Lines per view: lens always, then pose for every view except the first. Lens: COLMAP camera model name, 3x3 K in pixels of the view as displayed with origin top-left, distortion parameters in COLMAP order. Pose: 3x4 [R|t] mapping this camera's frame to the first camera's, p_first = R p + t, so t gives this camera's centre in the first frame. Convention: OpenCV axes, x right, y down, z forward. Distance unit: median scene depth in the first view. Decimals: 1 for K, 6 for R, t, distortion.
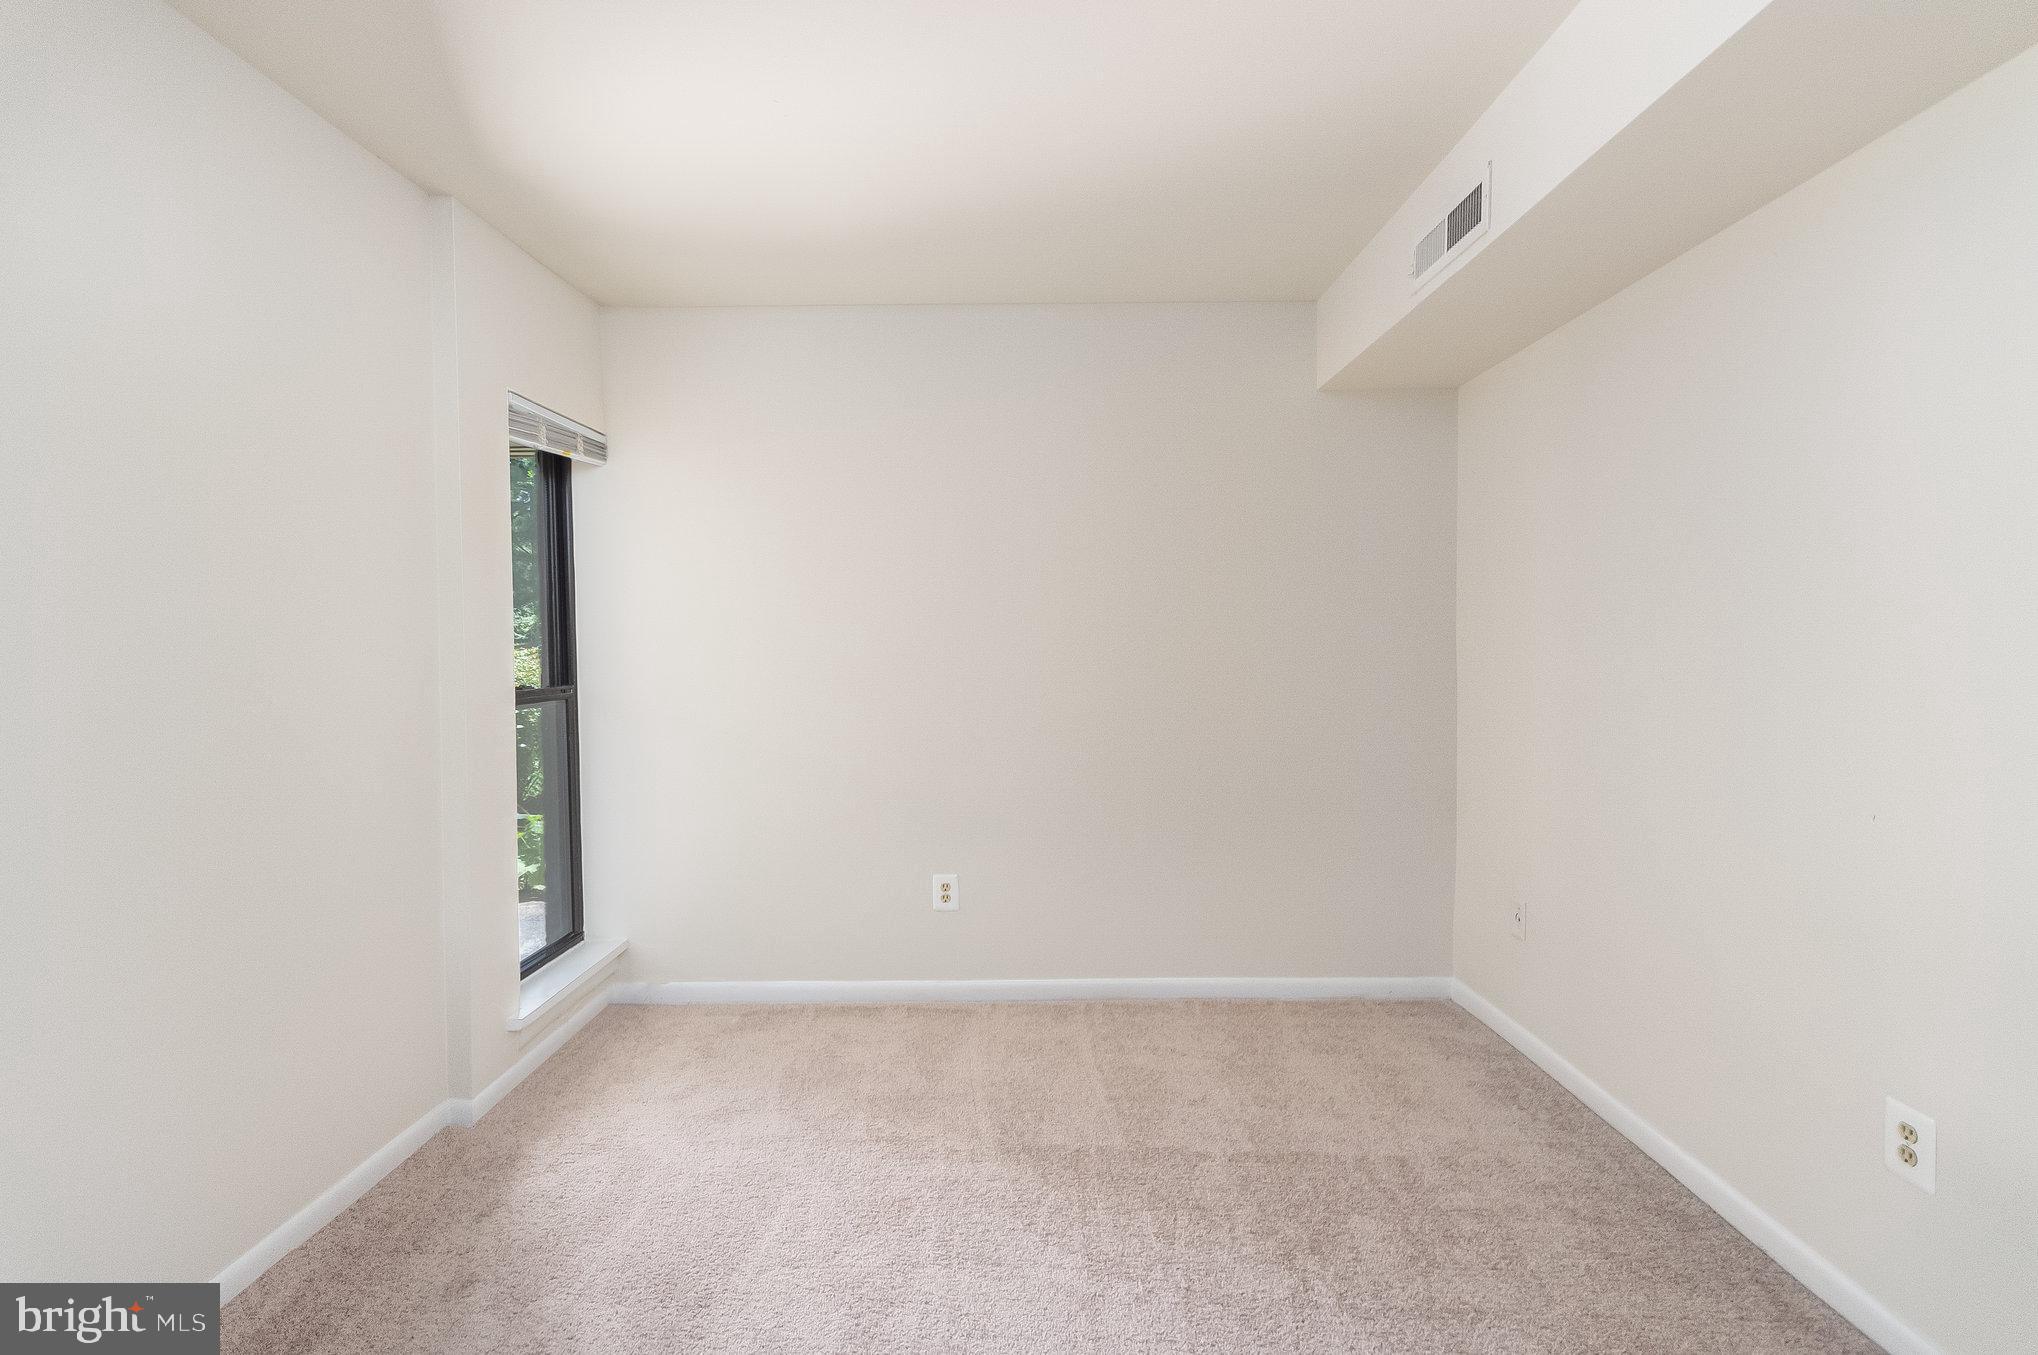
lens RADIAL K [[924.6, 0, 1031.7], [0, 924.6, 681.7], [0, 0, 1]] dist [0.012027, -0.002425]
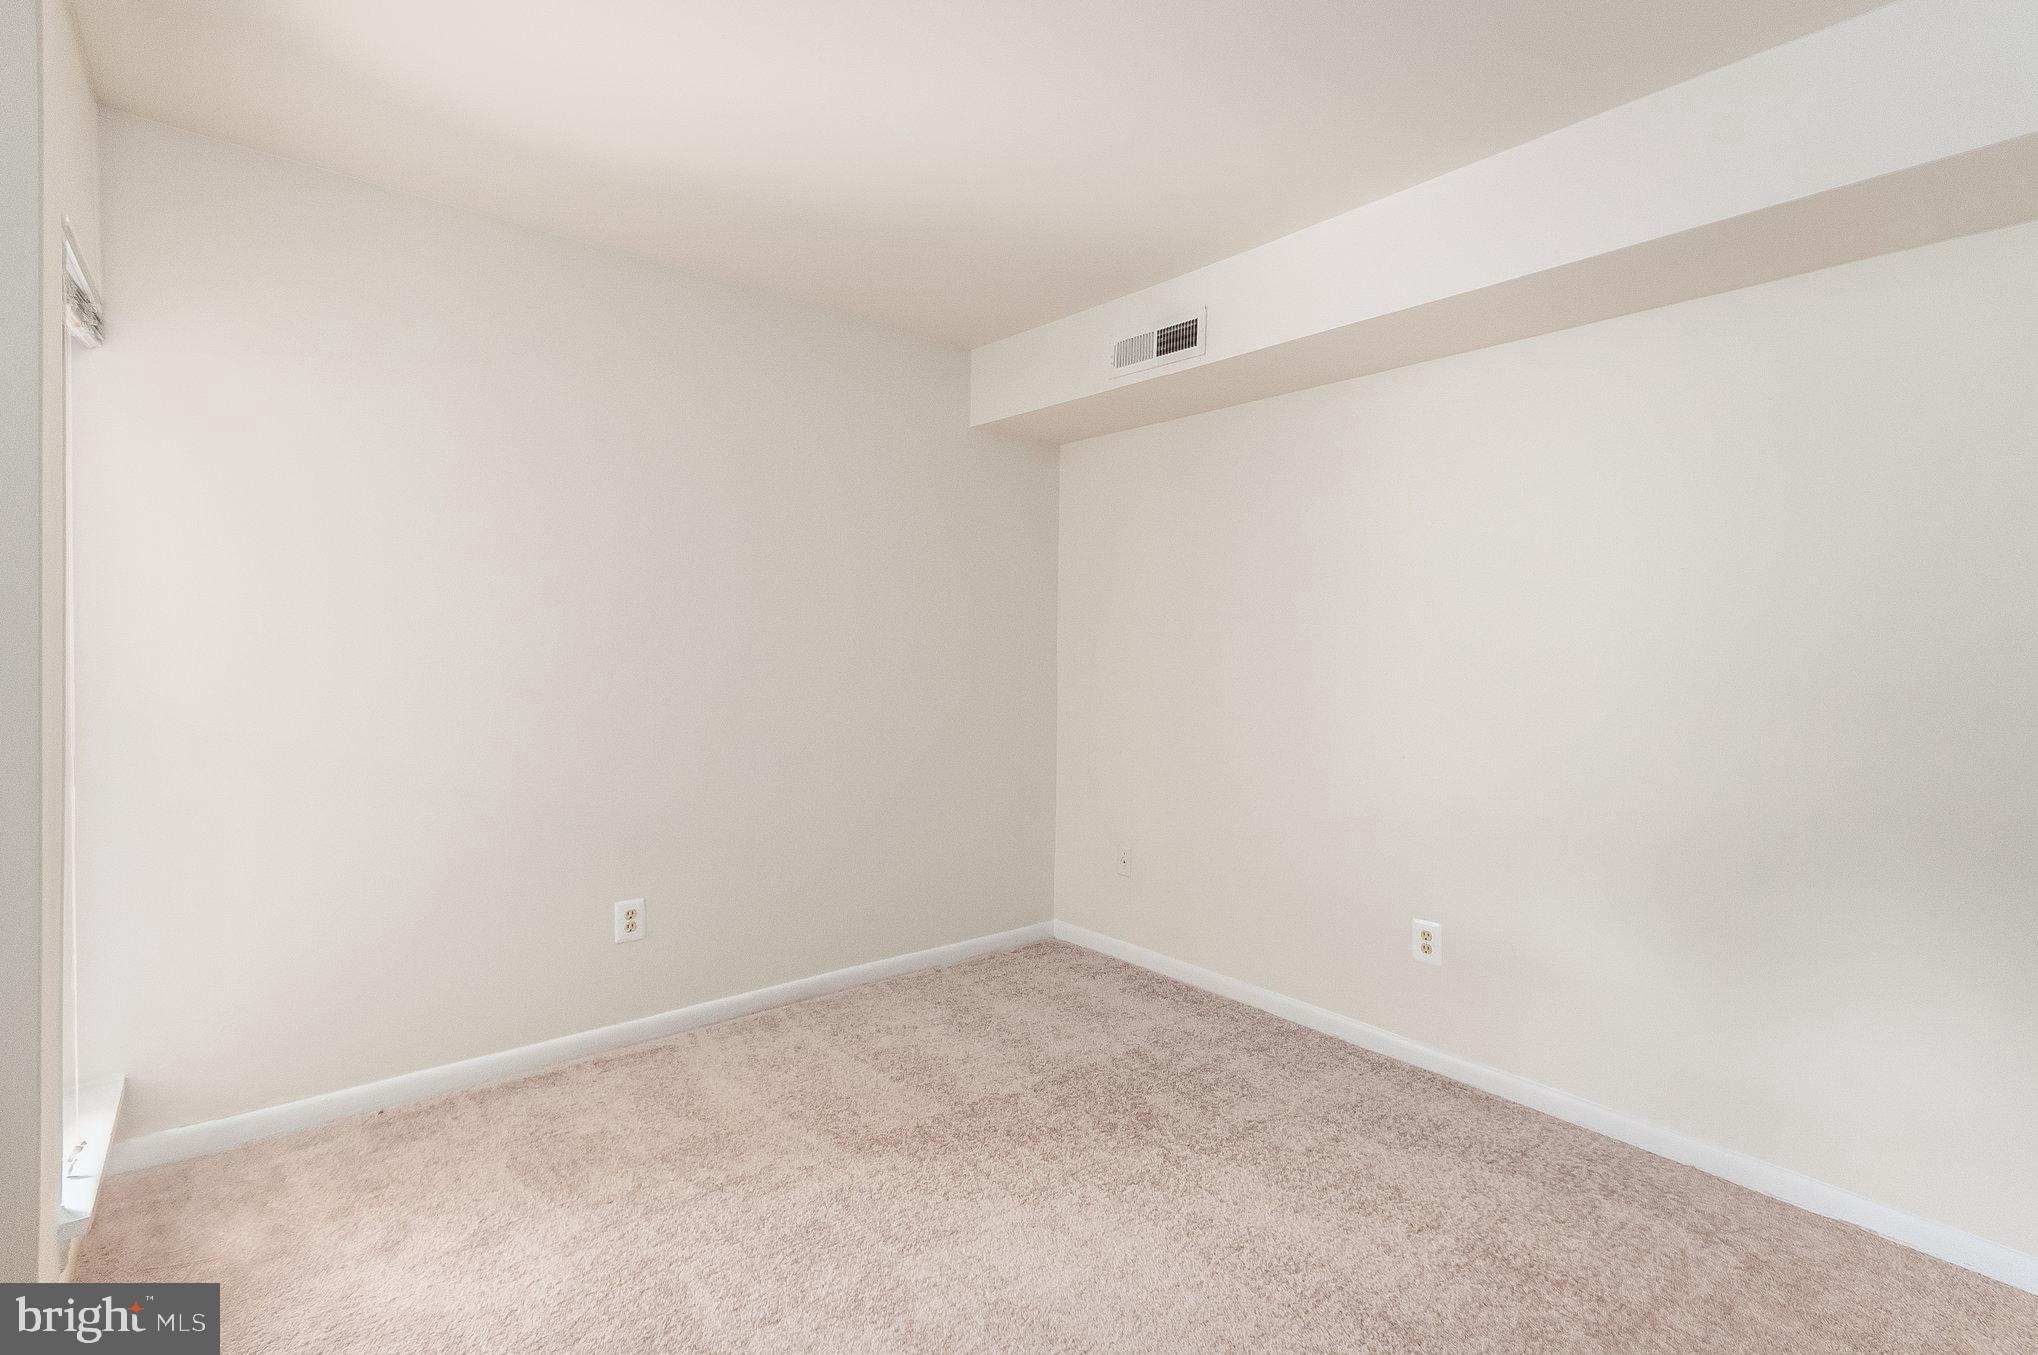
lens RADIAL K [[924.6, 0, 1034.4], [0, 924.6, 669.3], [0, 0, 1]] dist [0.012027, -0.002425]
pose [[0.753949, 0.009898, 0.656859, -0.485498], [0.002314, 0.999840, -0.017722, 0.007181], [-0.656929, 0.014881, 0.753806, 0.102887]]
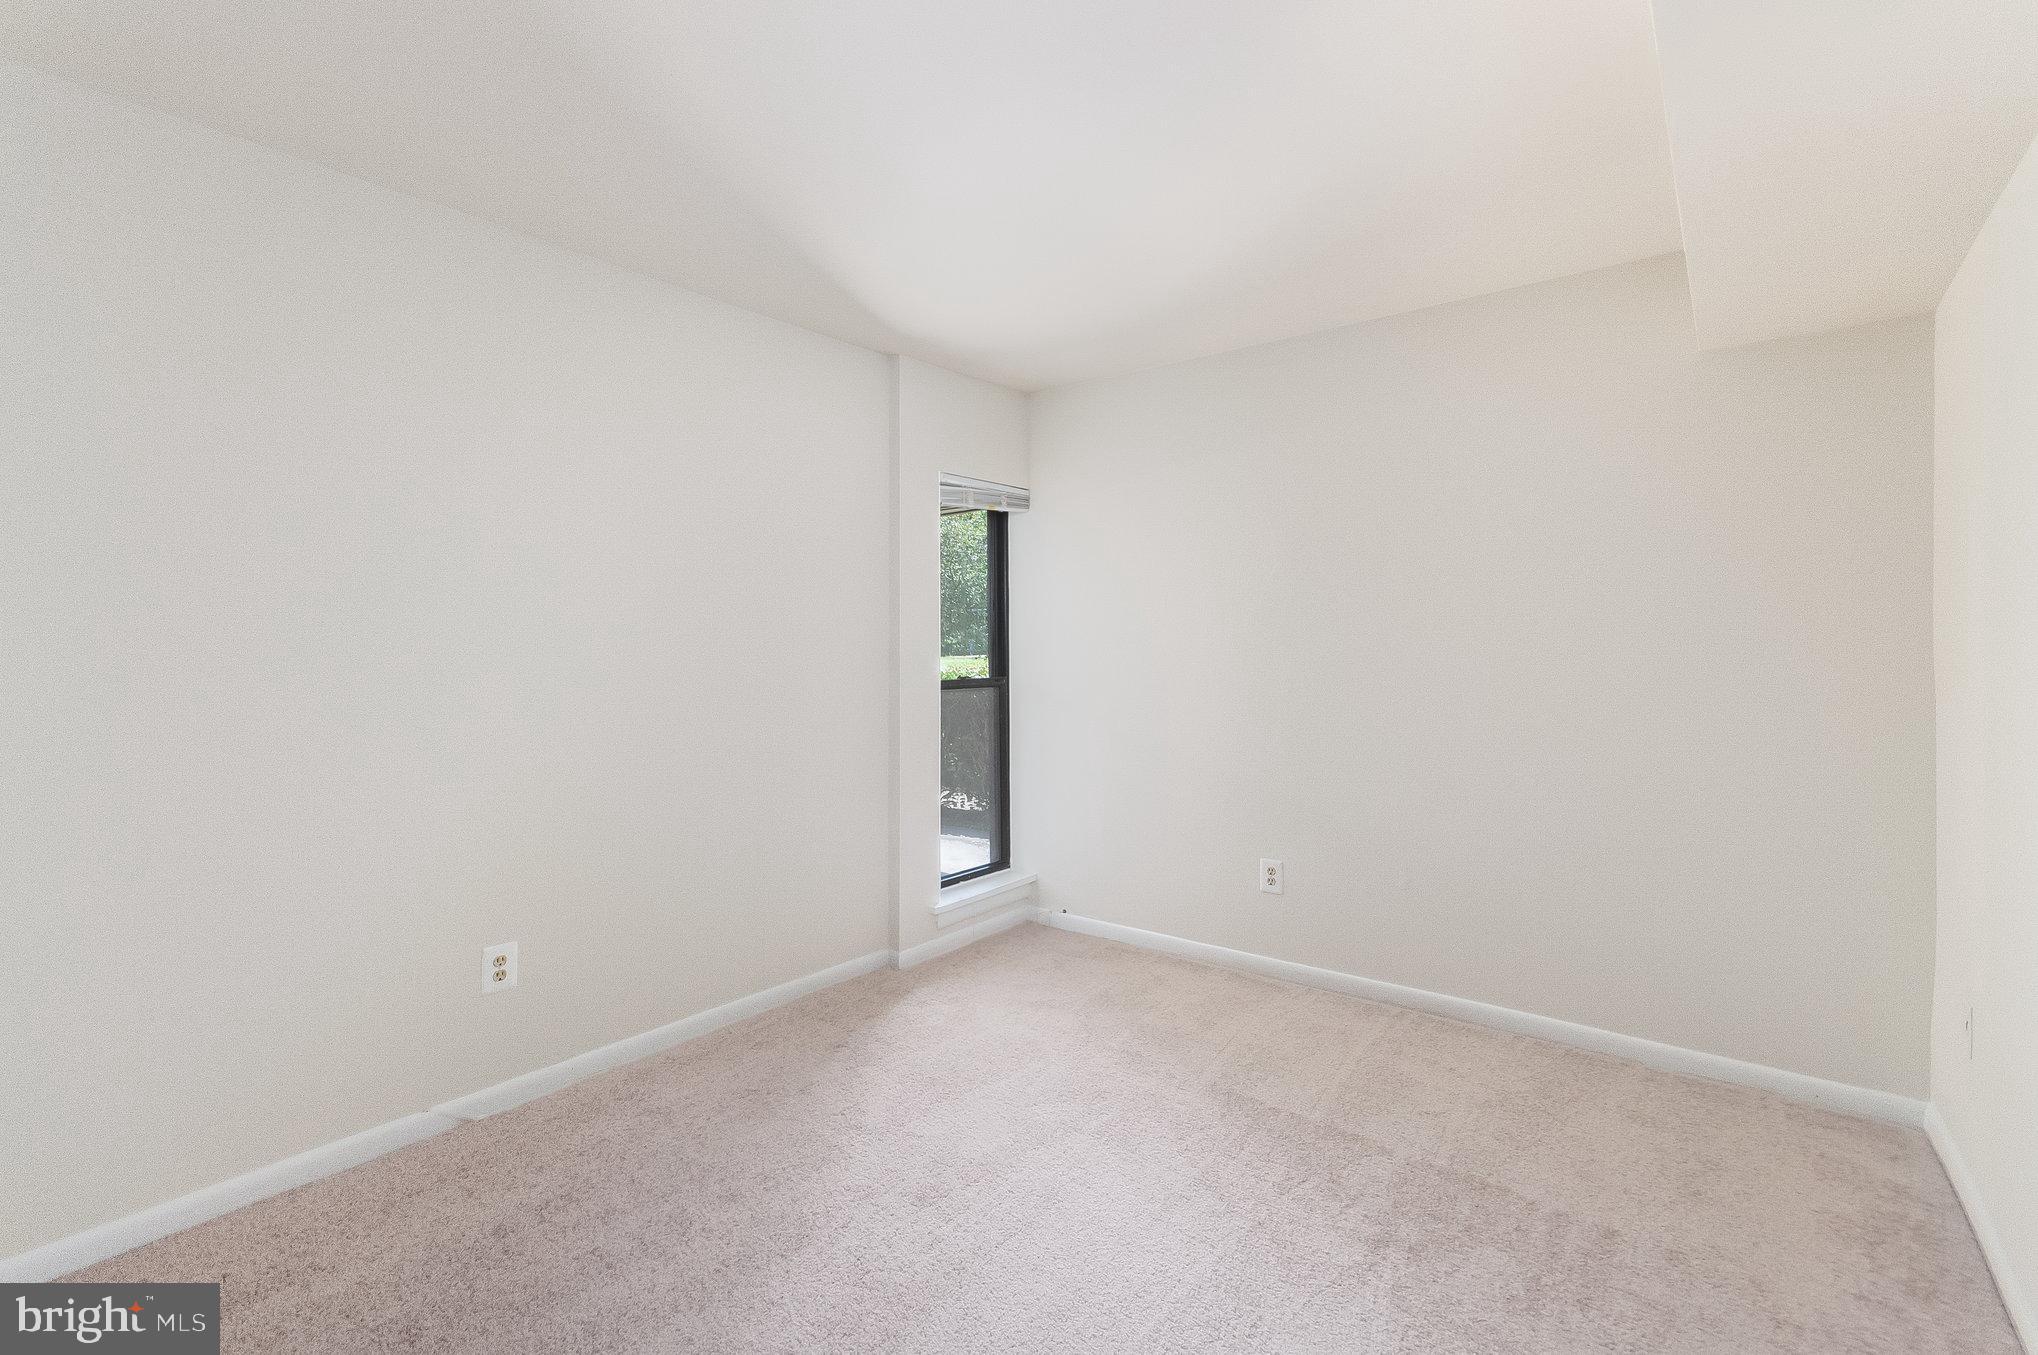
lens RADIAL K [[924.6, 0, 1012.1], [0, 924.6, 665.7], [0, 0, 1]] dist [0.012027, -0.002425]
pose [[0.781016, 0.016753, -0.624287, 0.435669], [-0.026922, 0.999614, -0.006855, -0.005103], [0.623931, 0.022161, 0.781165, -0.058274]]
